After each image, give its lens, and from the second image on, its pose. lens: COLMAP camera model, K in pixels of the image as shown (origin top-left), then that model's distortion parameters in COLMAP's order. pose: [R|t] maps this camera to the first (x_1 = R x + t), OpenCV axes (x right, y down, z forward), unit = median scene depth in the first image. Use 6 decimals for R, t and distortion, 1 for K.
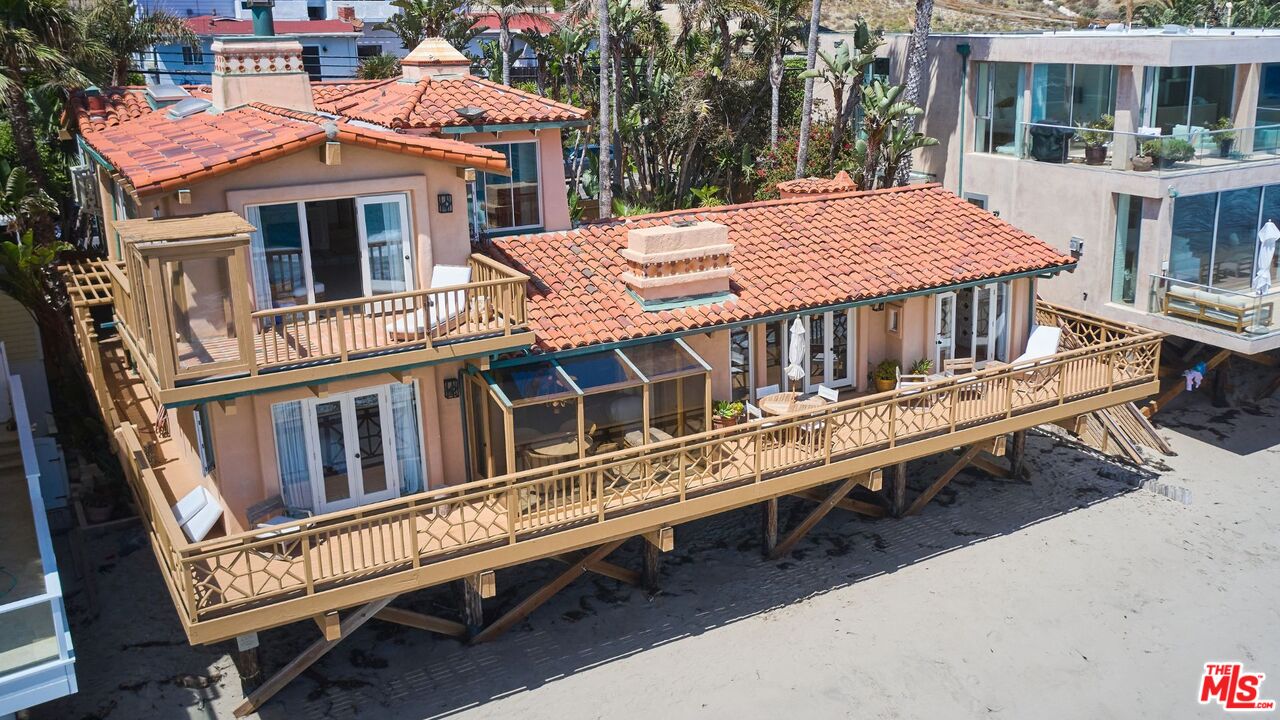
lens RADIAL K [[1189.7, 0, 751.0], [0, 1189.7, 329.7], [0, 0, 1]] dist [-0.007168, -0.000955]
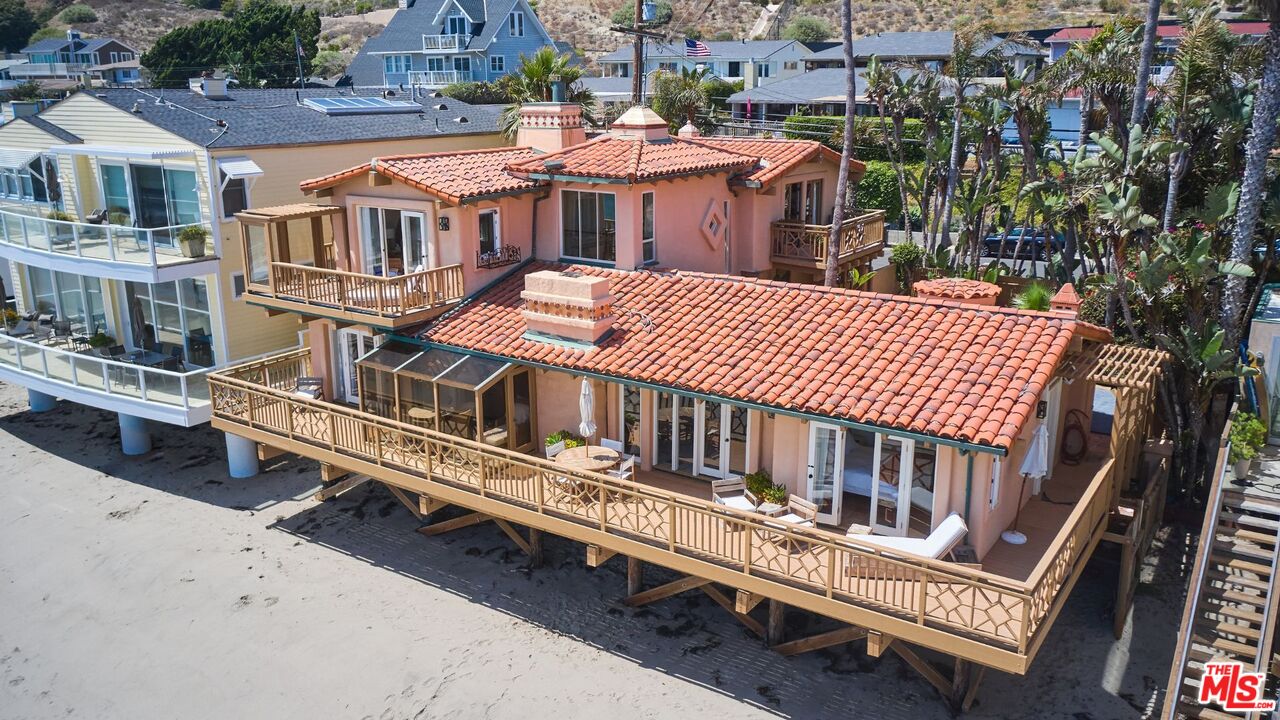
lens RADIAL K [[1017.9, 0, 640.0], [0, 1017.9, 360.0], [0, 0, 1]] dist [-0.005170, 0.001877]
pose [[0.380753, 0.246849, -0.891119, 0.836806], [-0.234851, 0.957923, 0.165009, -0.181774], [0.894356, 0.146453, 0.422705, 0.639155]]
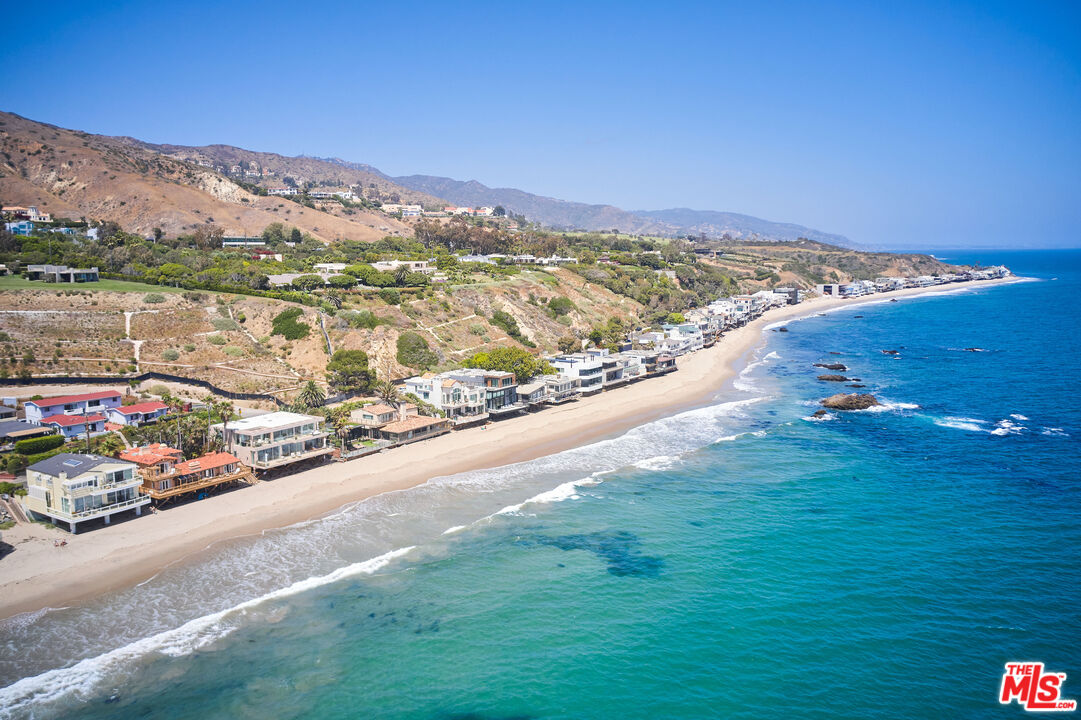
lens RADIAL K [[845.5, 0, 540.5], [0, 845.5, 360.0], [0, 0, 1]] dist [0.003723, -0.001092]
pose [[0.927502, -0.044155, 0.371202, 0.039842], [0.089074, 0.990503, -0.104740, 0.068581], [-0.363052, 0.130211, 0.922626, -6.864939]]
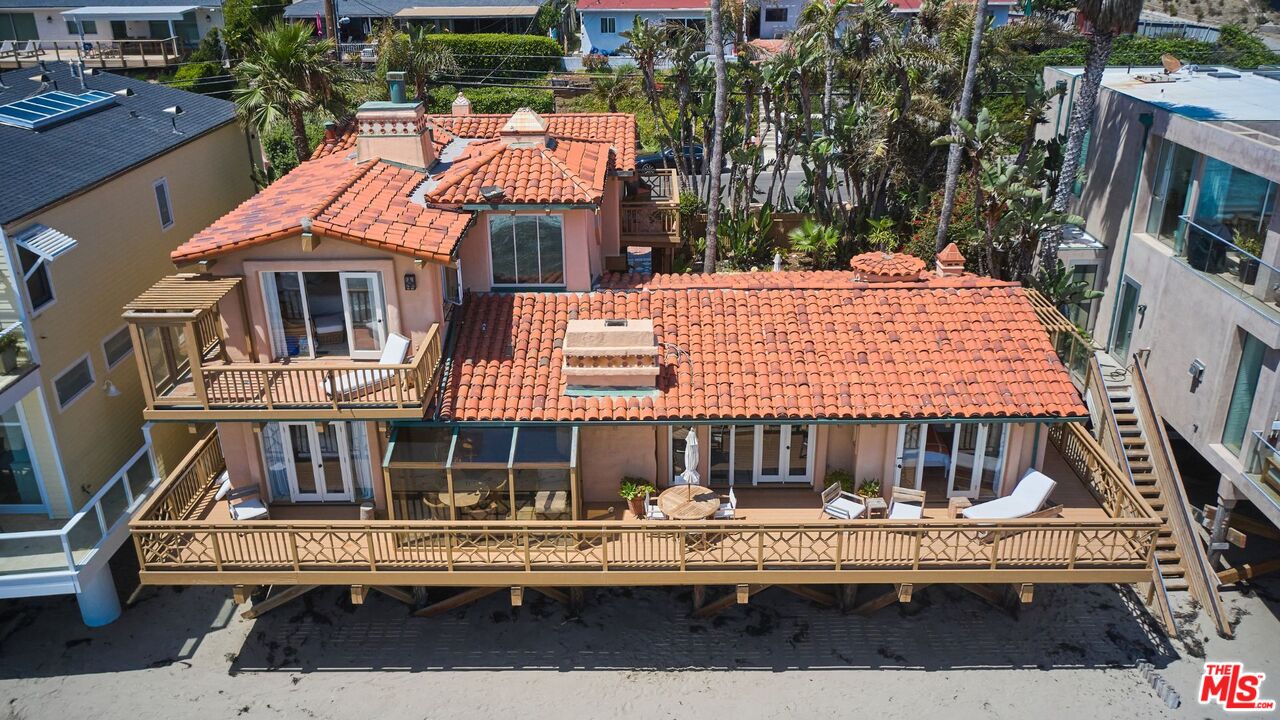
lens RADIAL K [[1017.9, 0, 640.0], [0, 1017.9, 360.0], [0, 0, 1]] dist [-0.005170, 0.001877]
pose [[0.831082, 0.216658, -0.512214, 0.440673], [-0.136827, 0.972343, 0.189279, -0.230280], [0.539056, -0.087222, 0.837741, 0.211119]]
